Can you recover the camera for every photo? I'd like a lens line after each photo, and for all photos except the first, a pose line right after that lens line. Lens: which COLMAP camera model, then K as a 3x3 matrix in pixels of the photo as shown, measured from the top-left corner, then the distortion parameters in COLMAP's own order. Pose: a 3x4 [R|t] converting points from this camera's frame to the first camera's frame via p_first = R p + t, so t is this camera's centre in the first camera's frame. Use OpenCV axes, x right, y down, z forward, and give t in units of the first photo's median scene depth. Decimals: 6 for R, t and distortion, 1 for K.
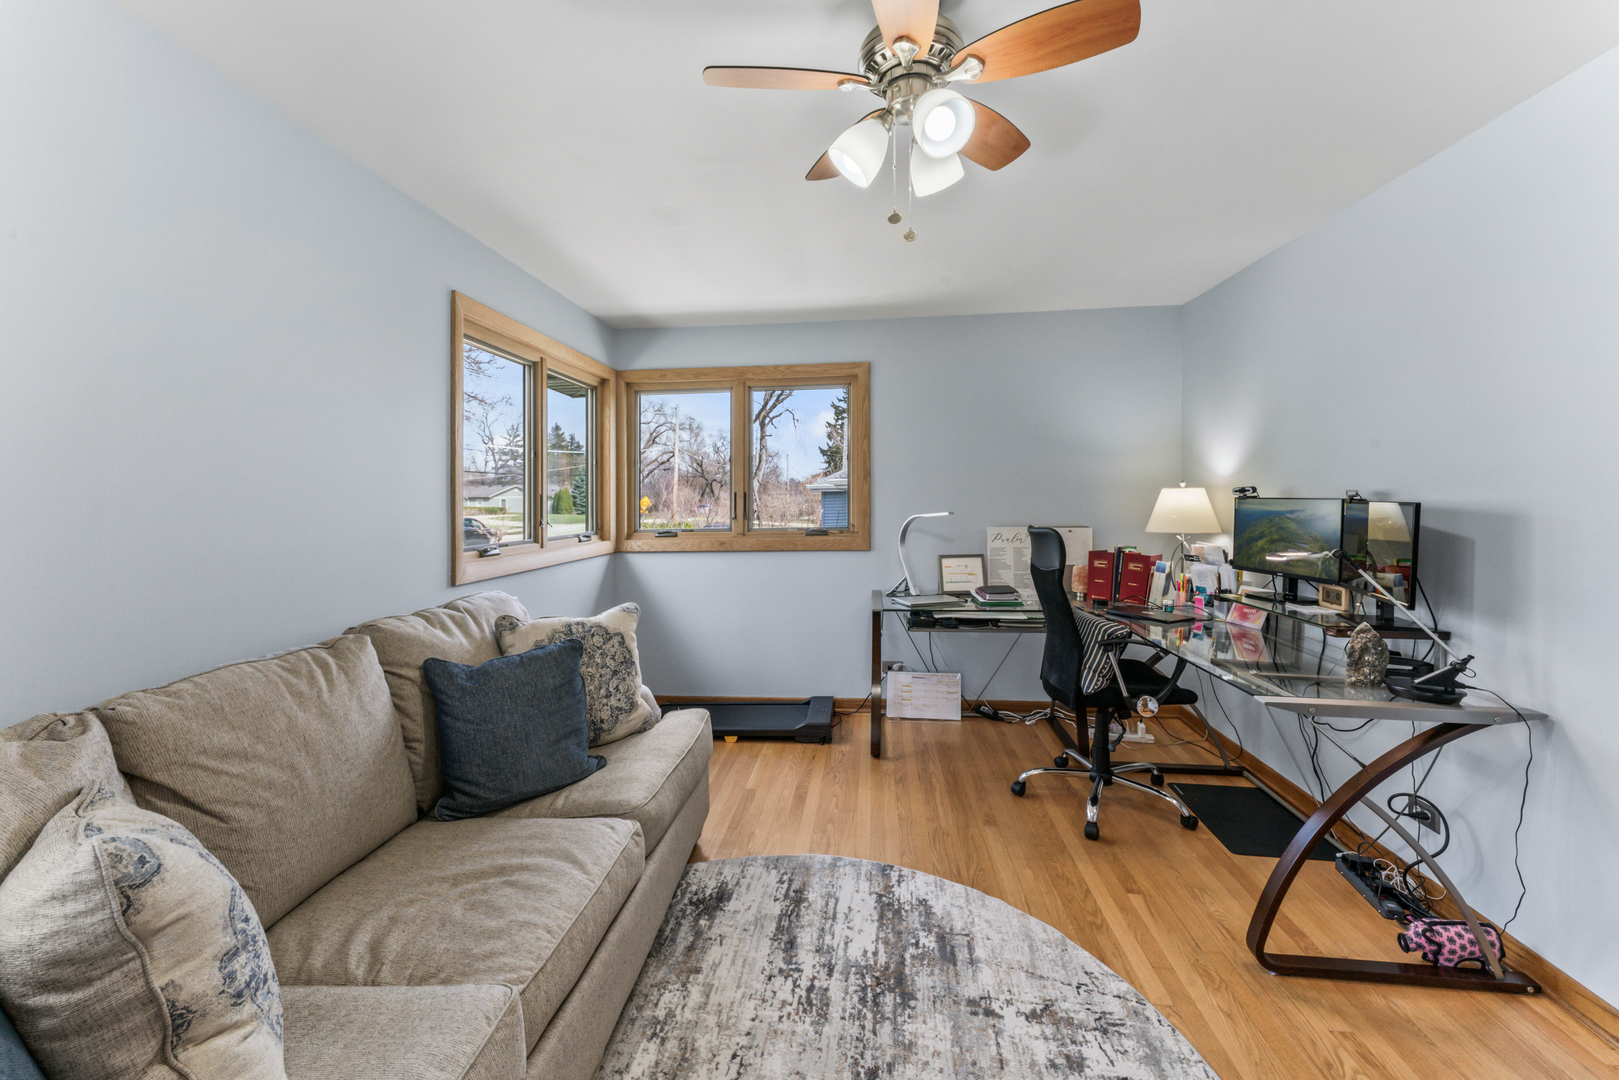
lens RADIAL K [[663.0, 0, 807.0], [0, 663.0, 503.9], [0, 0, 1]] dist [-0.000565, -0.000205]
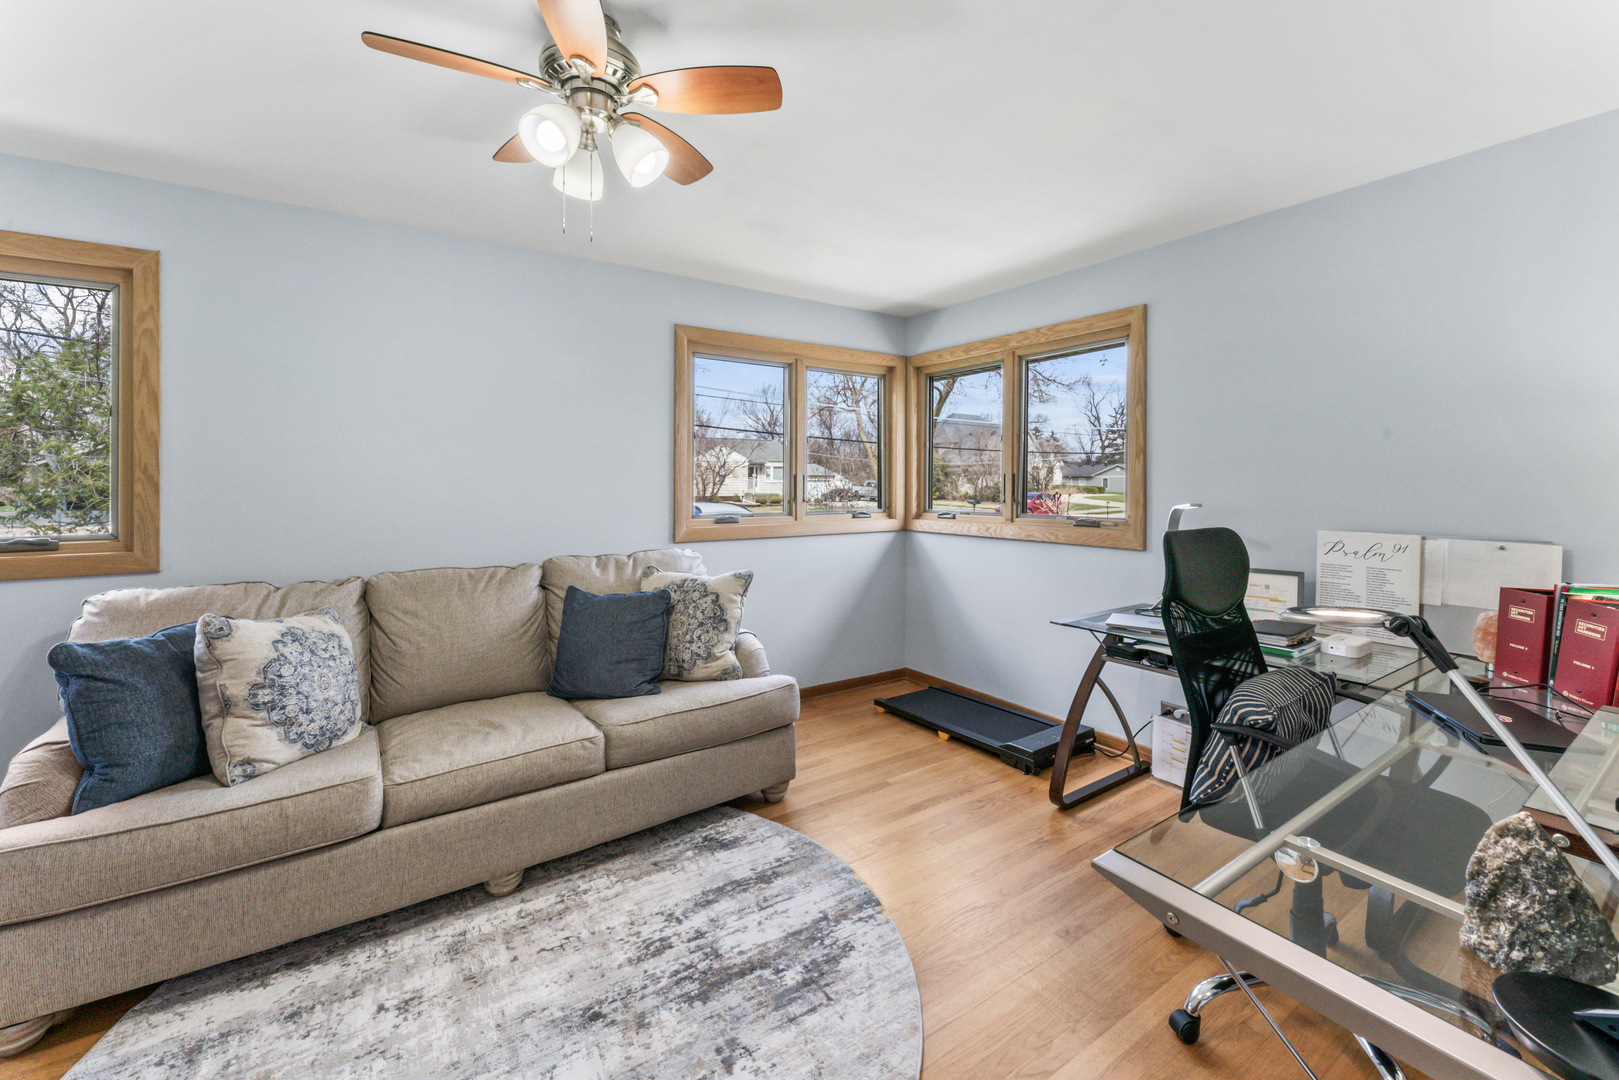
lens RADIAL K [[668.8, 0, 805.2], [0, 668.8, 472.3], [0, 0, 1]] dist [0.001155, 0.000084]
pose [[0.647773, 0.003230, -0.761827, 0.754711], [-0.015641, 0.999837, -0.009061, -0.012392], [0.761673, 0.017785, 0.647718, 0.355335]]
